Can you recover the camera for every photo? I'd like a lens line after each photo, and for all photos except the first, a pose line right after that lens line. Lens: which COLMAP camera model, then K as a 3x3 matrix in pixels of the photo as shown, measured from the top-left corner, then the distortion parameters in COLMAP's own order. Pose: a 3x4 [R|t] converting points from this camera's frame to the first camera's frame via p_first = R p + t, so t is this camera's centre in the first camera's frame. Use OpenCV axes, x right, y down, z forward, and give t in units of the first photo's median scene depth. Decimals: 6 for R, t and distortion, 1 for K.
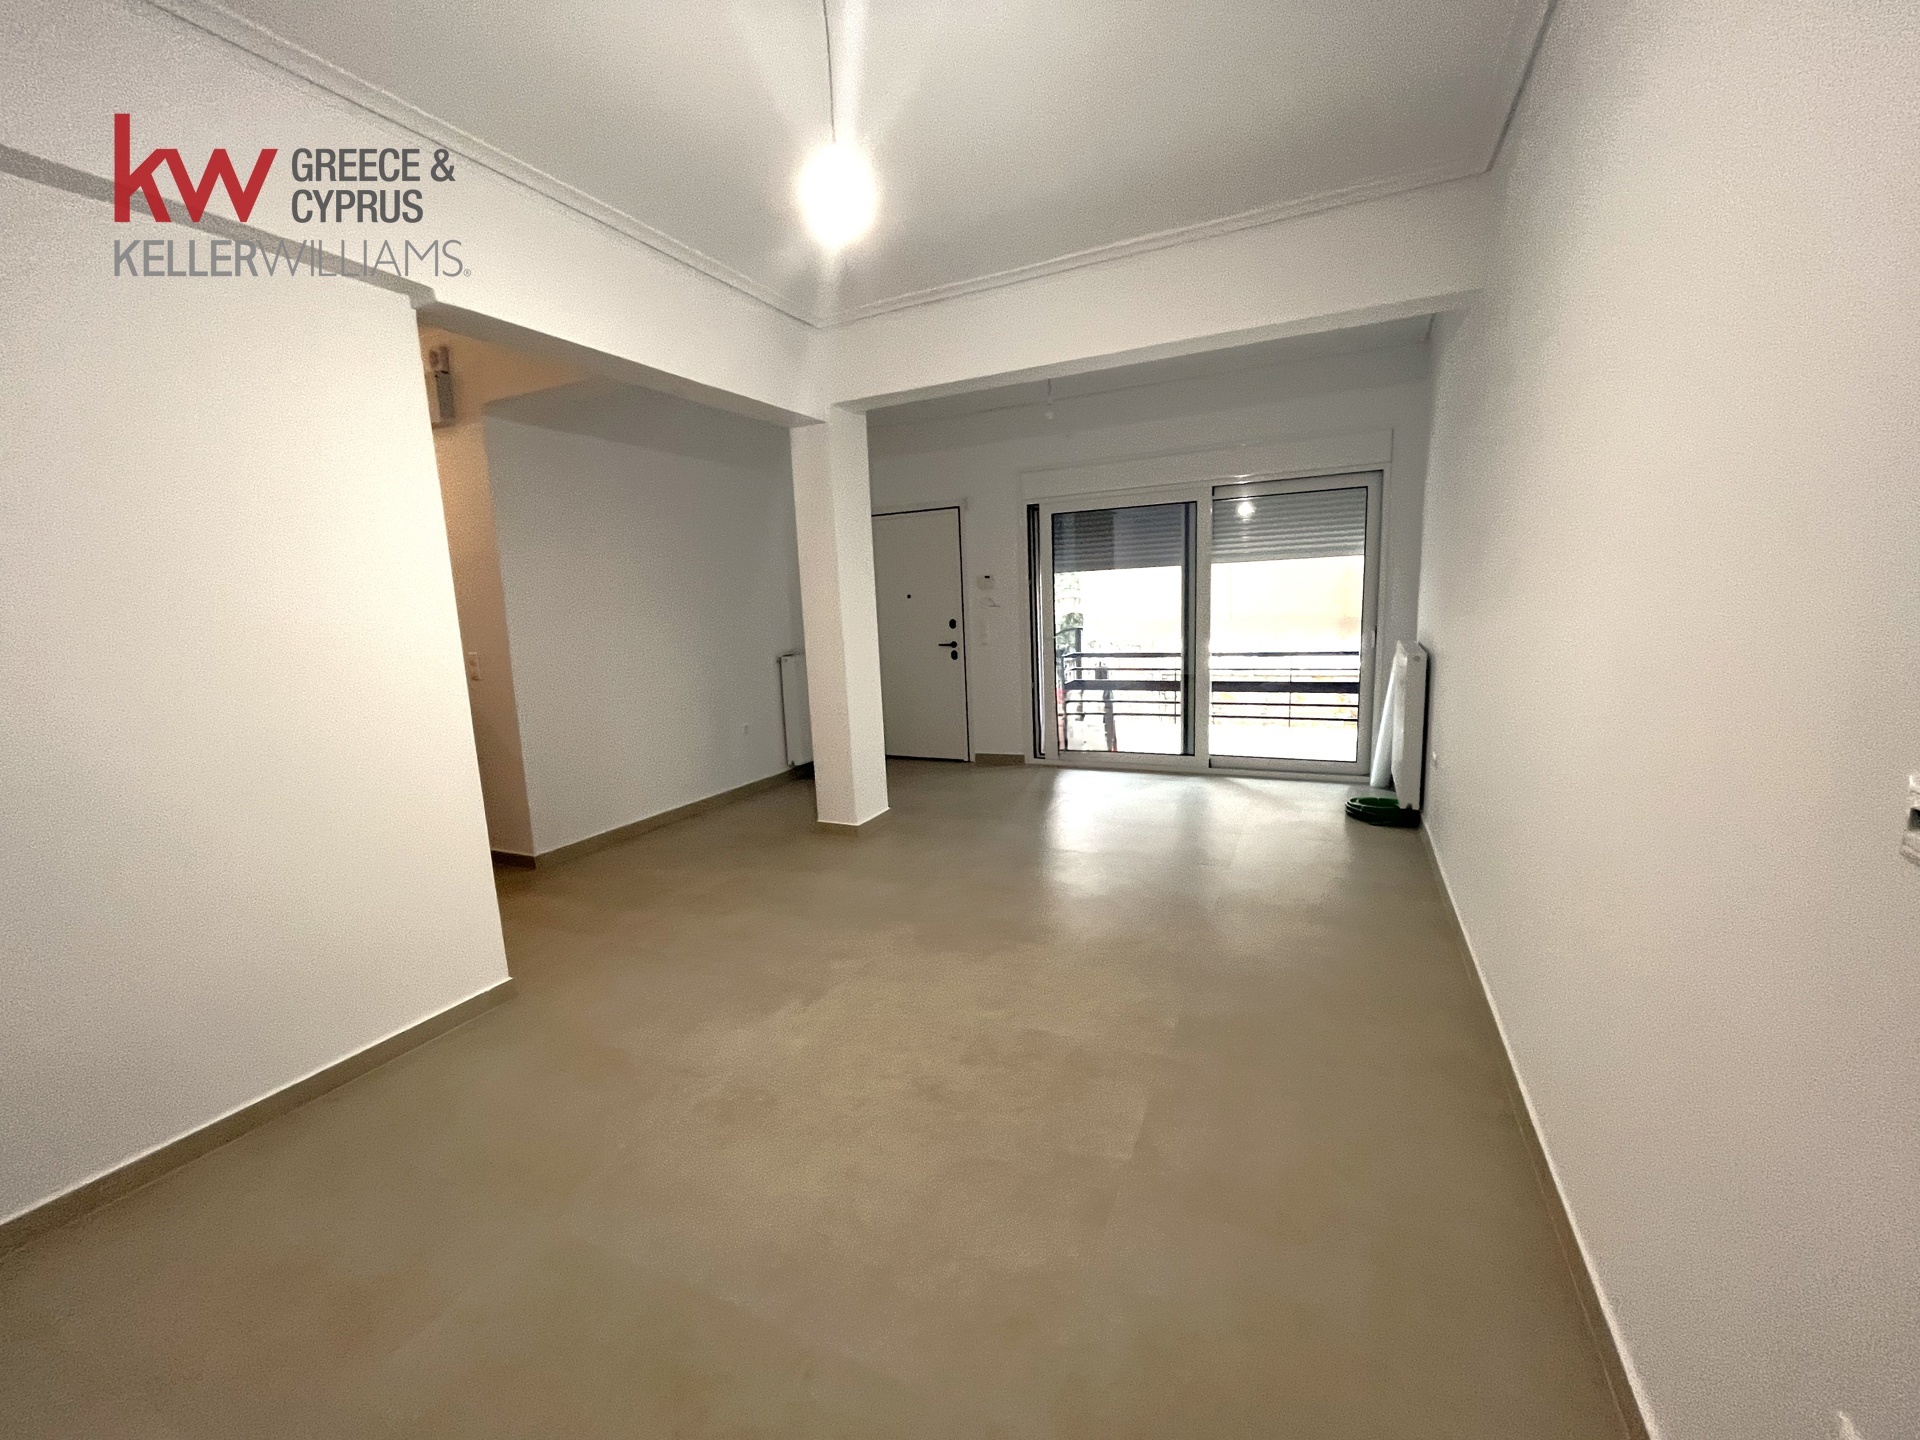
lens RADIAL K [[778.5, 0, 953.6], [0, 778.5, 718.8], [0, 0, 1]] dist [-0.002089, -0.000163]
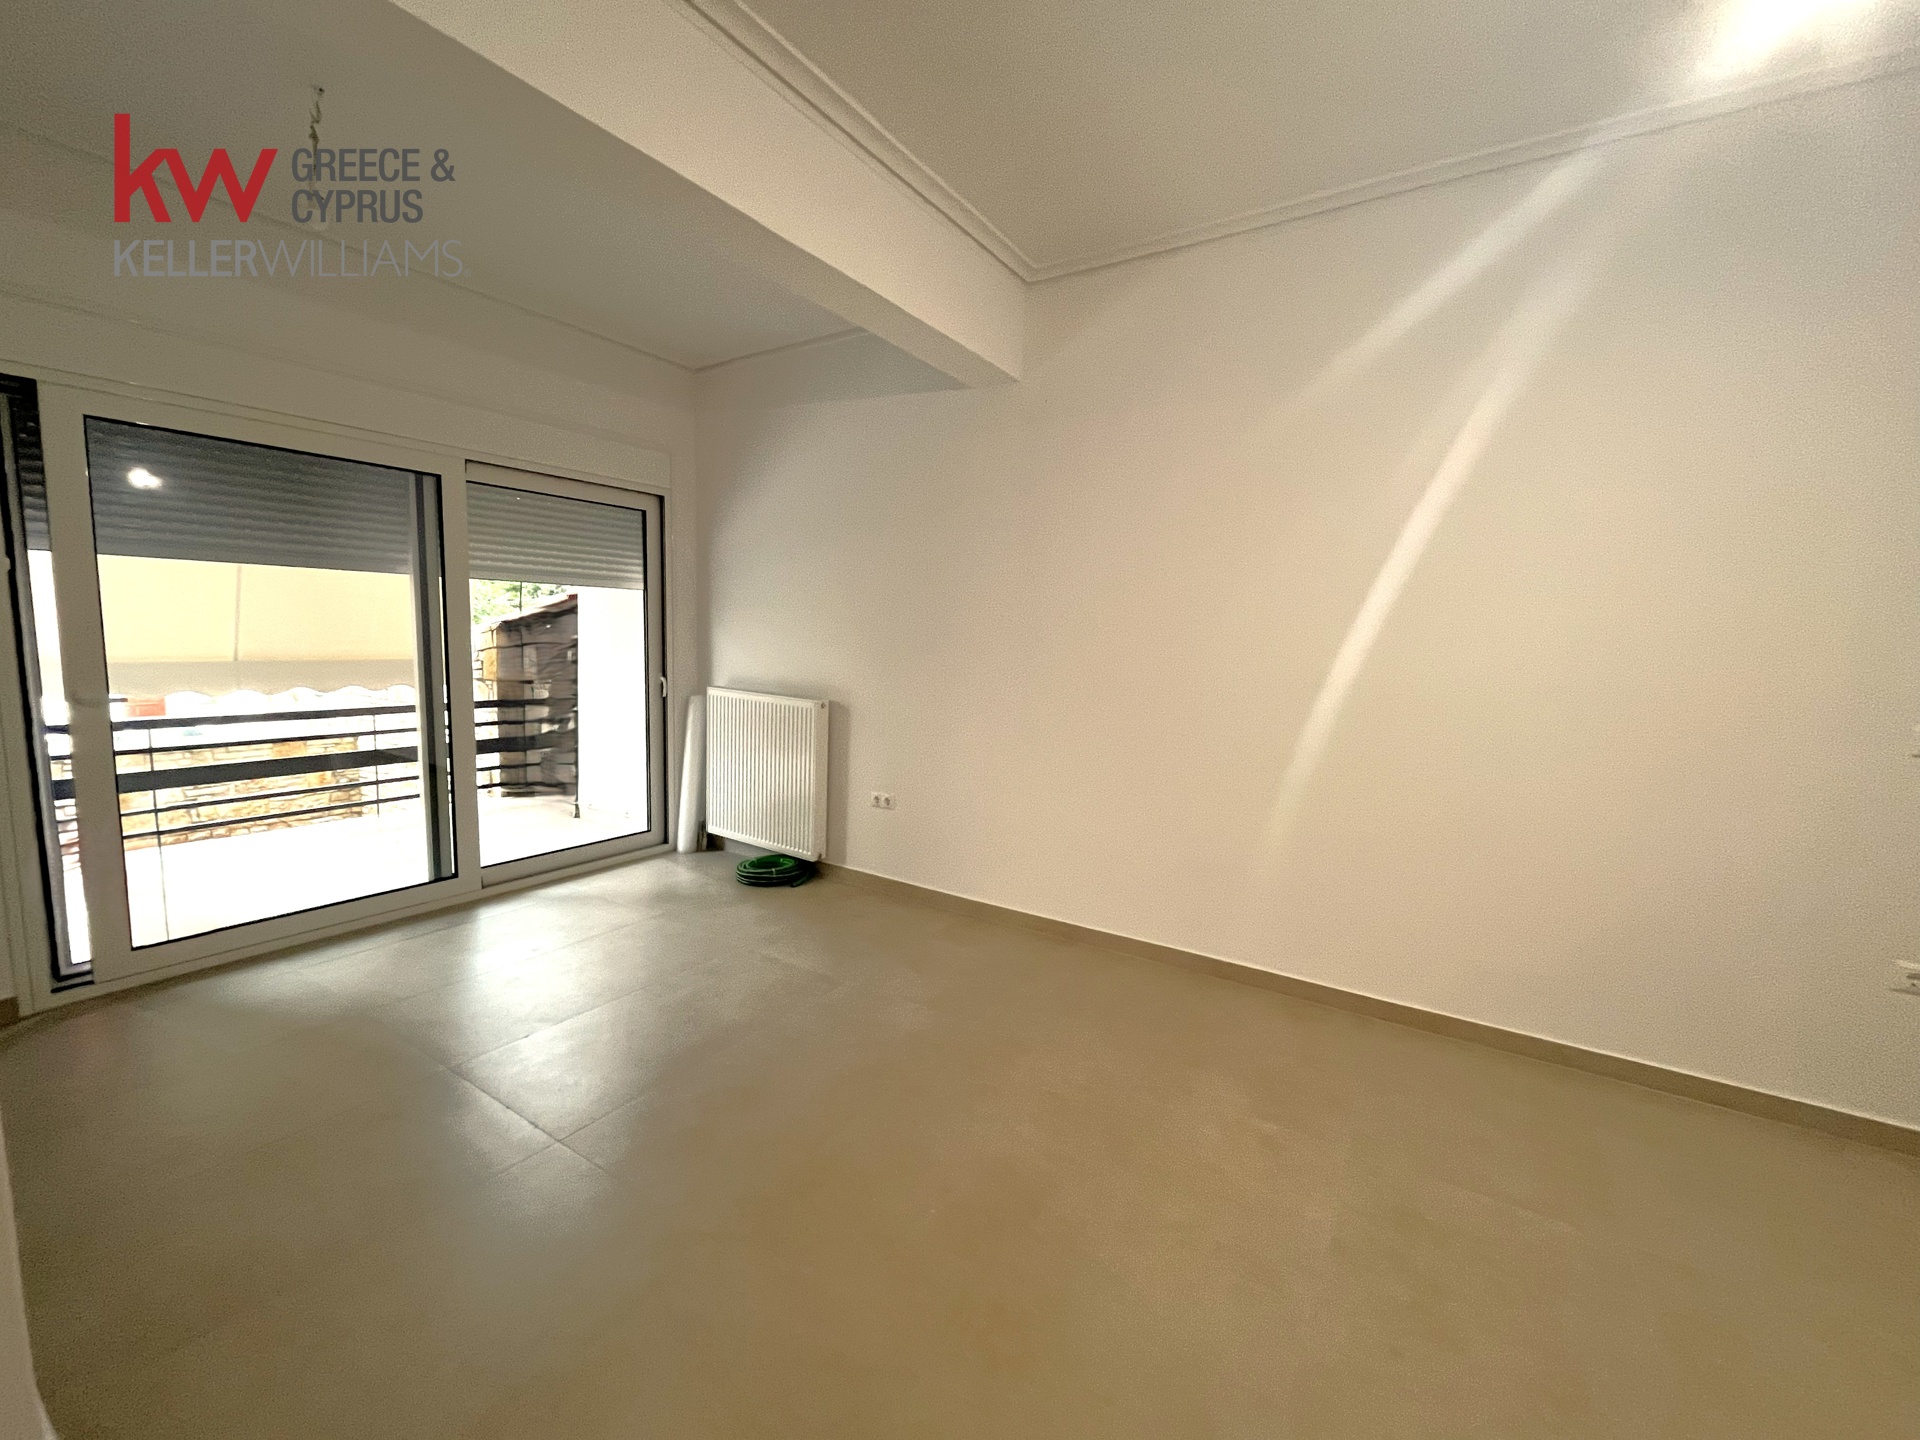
lens RADIAL K [[760.1, 0, 958.1], [0, 760.1, 742.2], [0, 0, 1]] dist [-0.000359, 0.000020]
pose [[0.130984, -0.084639, 0.987765, -0.253859], [0.129522, 0.989270, 0.067593, -0.053198], [-0.982887, 0.119084, 0.140541, 0.525629]]
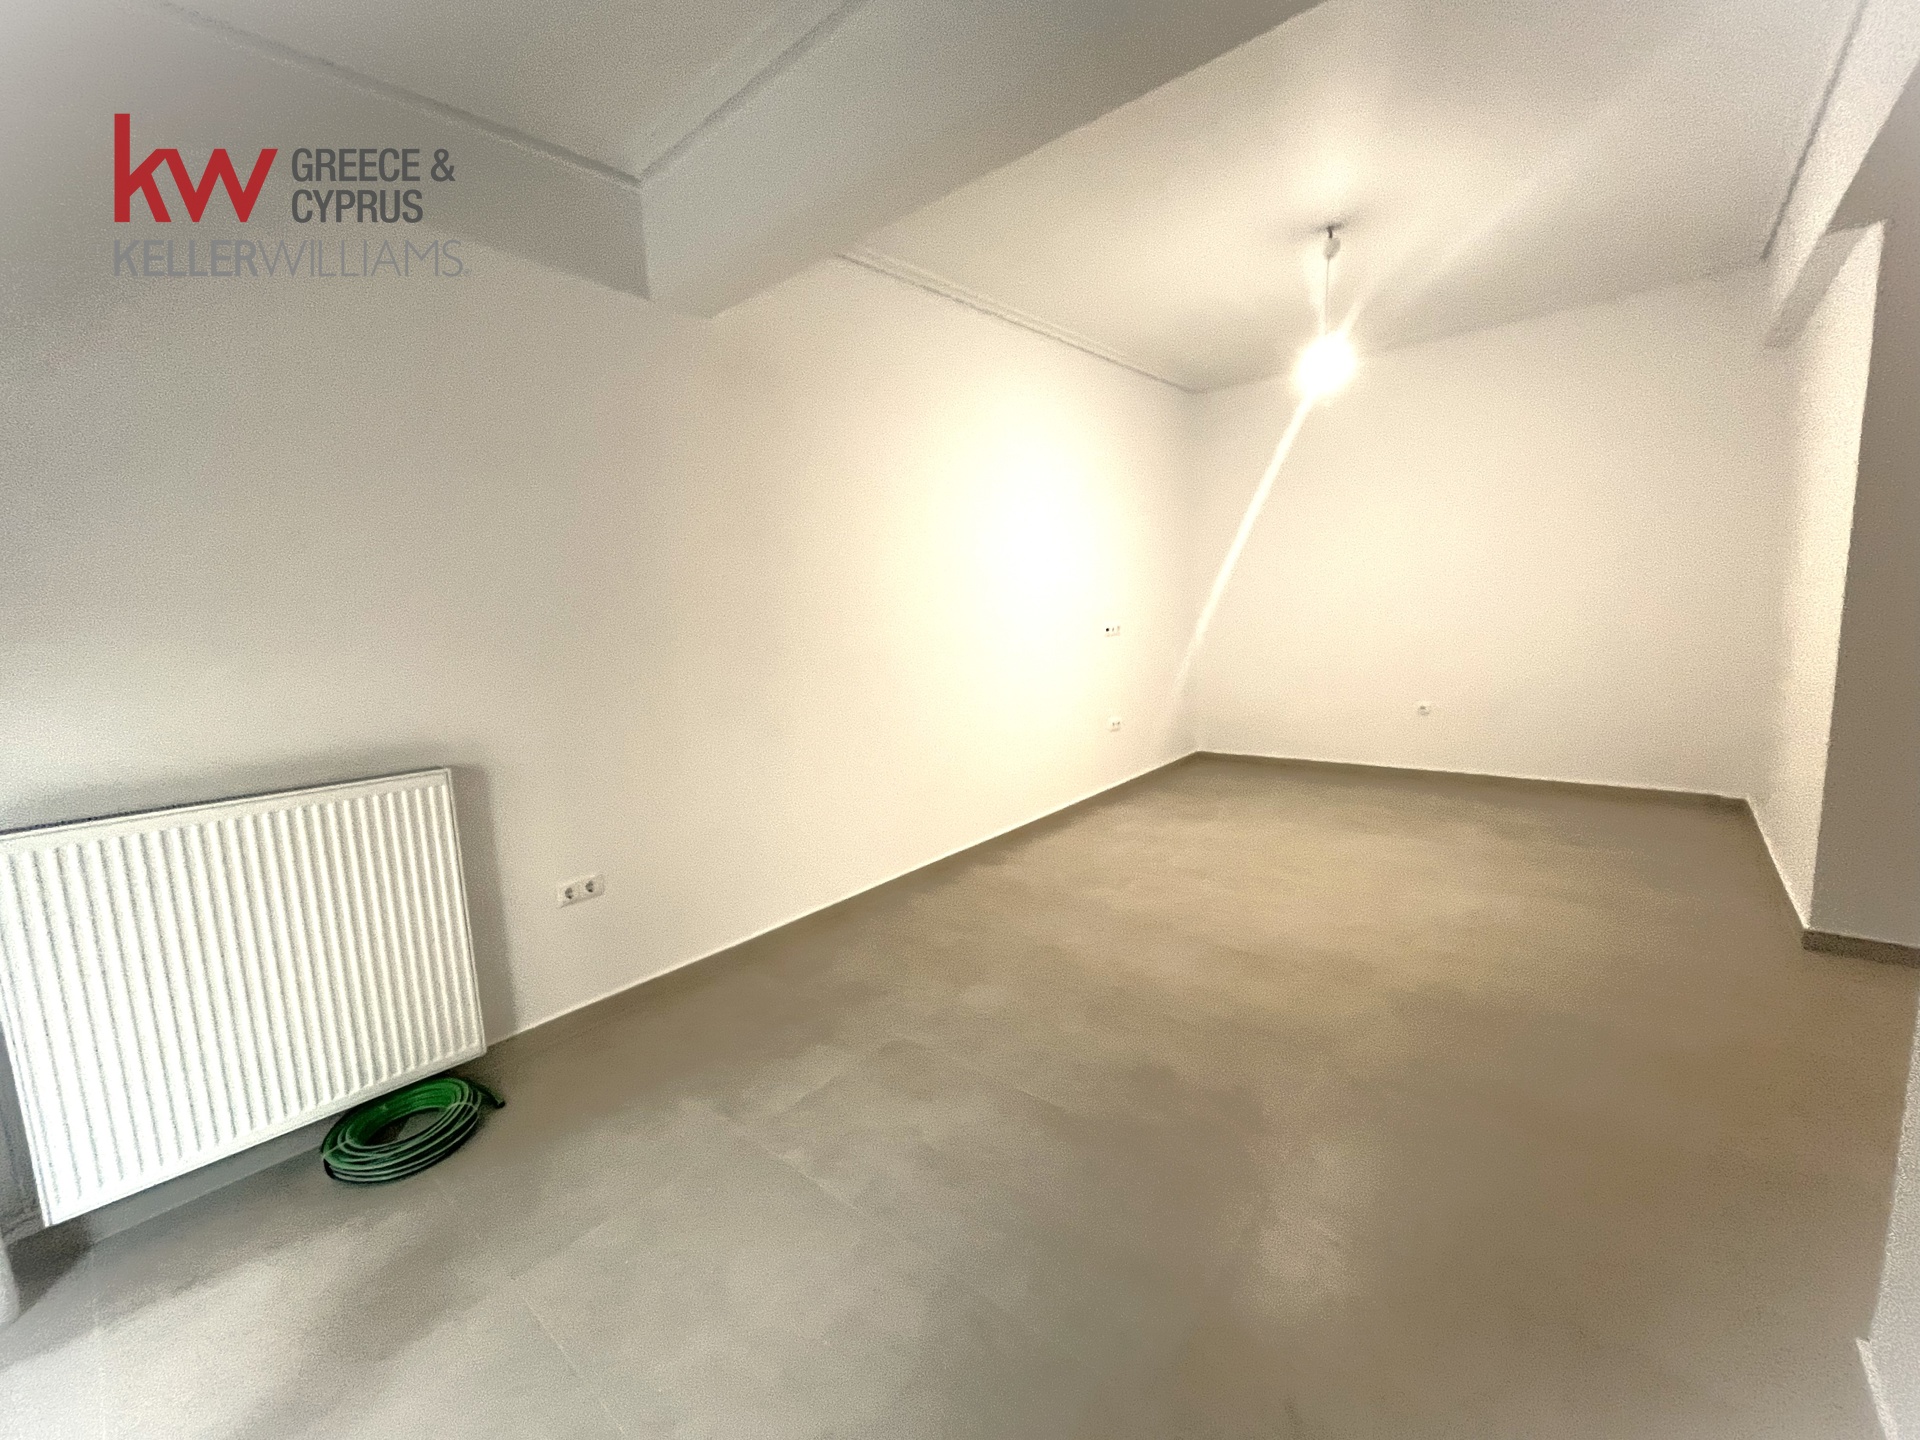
lens RADIAL K [[777.5, 0, 953.5], [0, 777.5, 720.8], [0, 0, 1]] dist [0.002146, 0.000228]
pose [[-0.961223, 0.053870, 0.270461, 0.080444], [0.135028, 0.947068, 0.291255, -0.166809], [-0.240455, 0.316481, -0.917617, 1.053045]]
